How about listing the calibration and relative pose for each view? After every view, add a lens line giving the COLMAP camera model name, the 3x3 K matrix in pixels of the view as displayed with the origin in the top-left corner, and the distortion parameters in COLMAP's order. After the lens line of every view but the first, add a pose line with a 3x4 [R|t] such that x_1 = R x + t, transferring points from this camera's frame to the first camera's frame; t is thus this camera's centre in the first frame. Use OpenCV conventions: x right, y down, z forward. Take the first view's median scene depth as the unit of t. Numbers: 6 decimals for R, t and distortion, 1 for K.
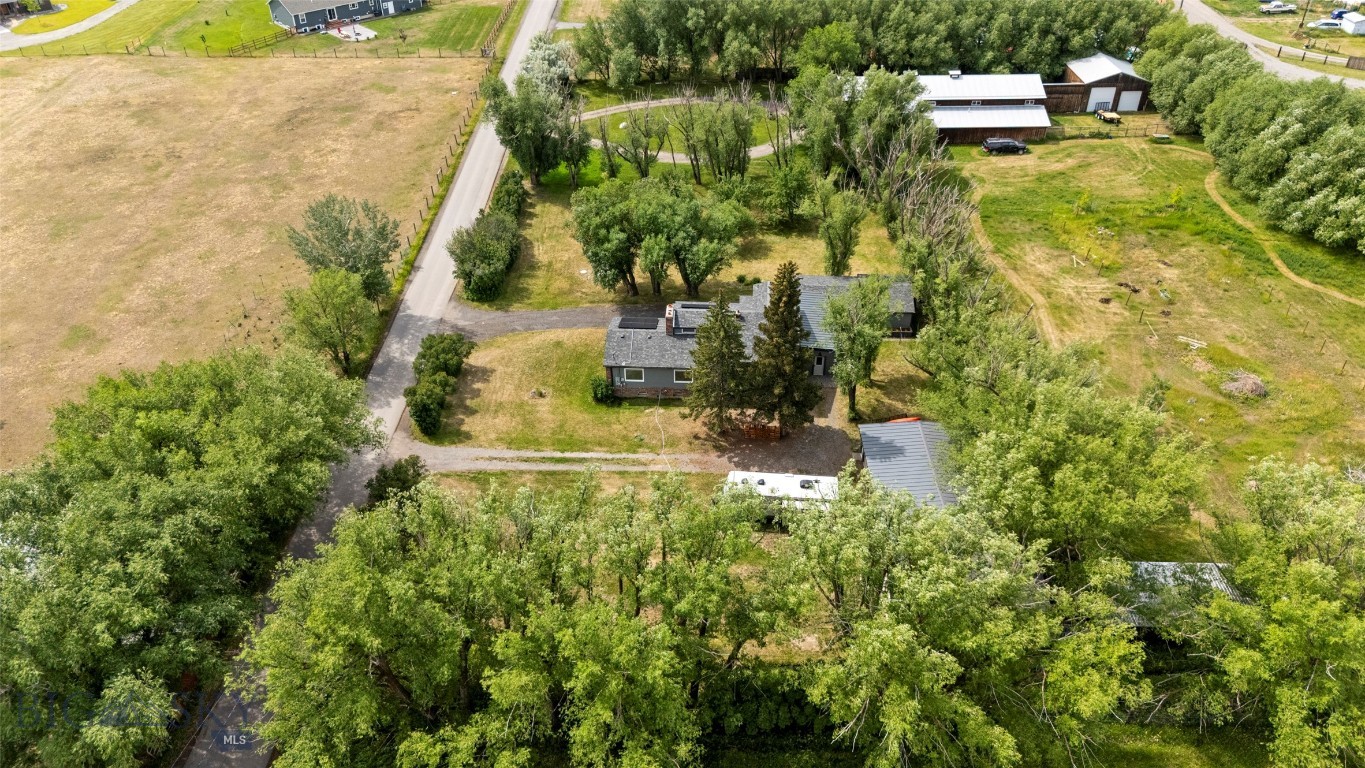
lens RADIAL K [[1002.0, 0, 696.4], [0, 1002.0, 380.5], [0, 0, 1]] dist [0.062717, -0.051980]
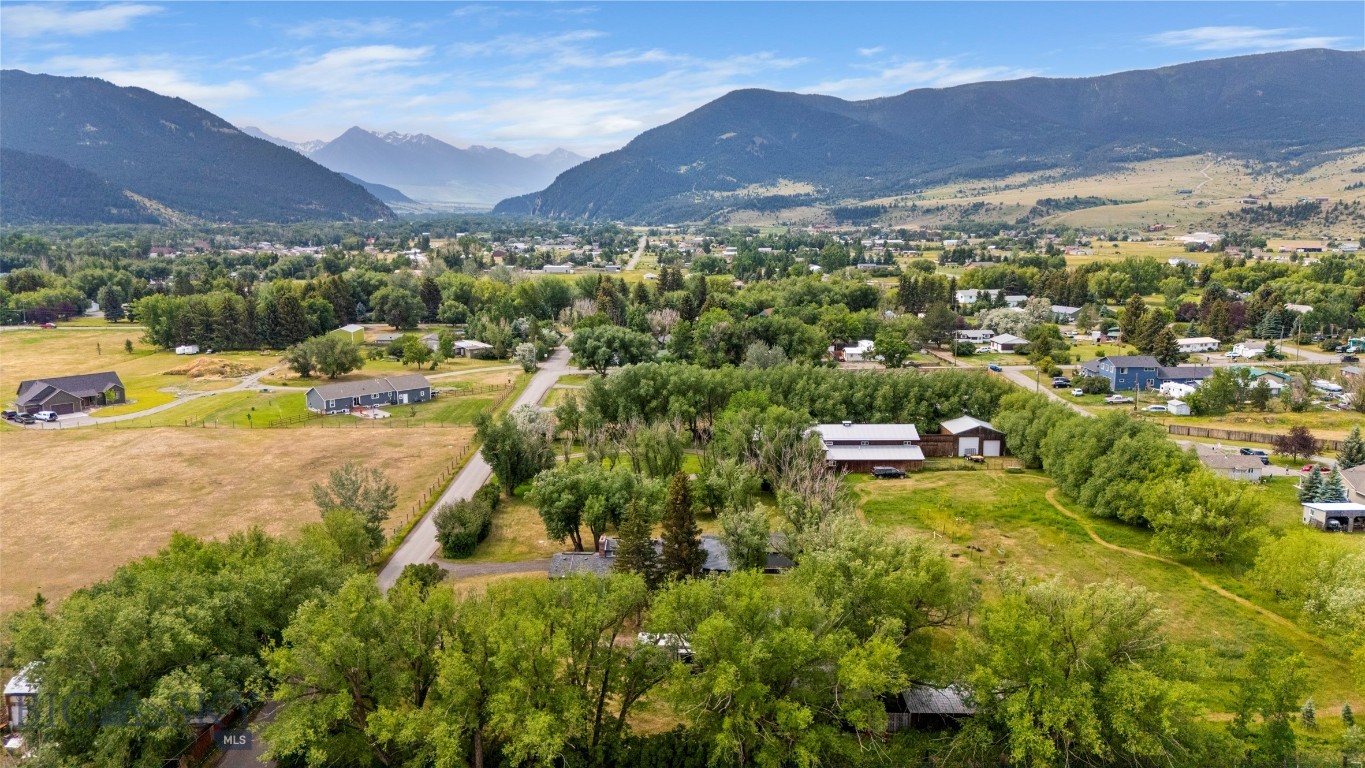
lens RADIAL K [[1002.0, 0, 696.4], [0, 1002.0, 380.5], [0, 0, 1]] dist [0.062717, -0.051980]
pose [[0.999913, 0.001461, 0.013074, 0.051189], [0.004320, 0.902239, -0.431214, 0.201693], [-0.012425, 0.431233, 0.902155, -0.167539]]
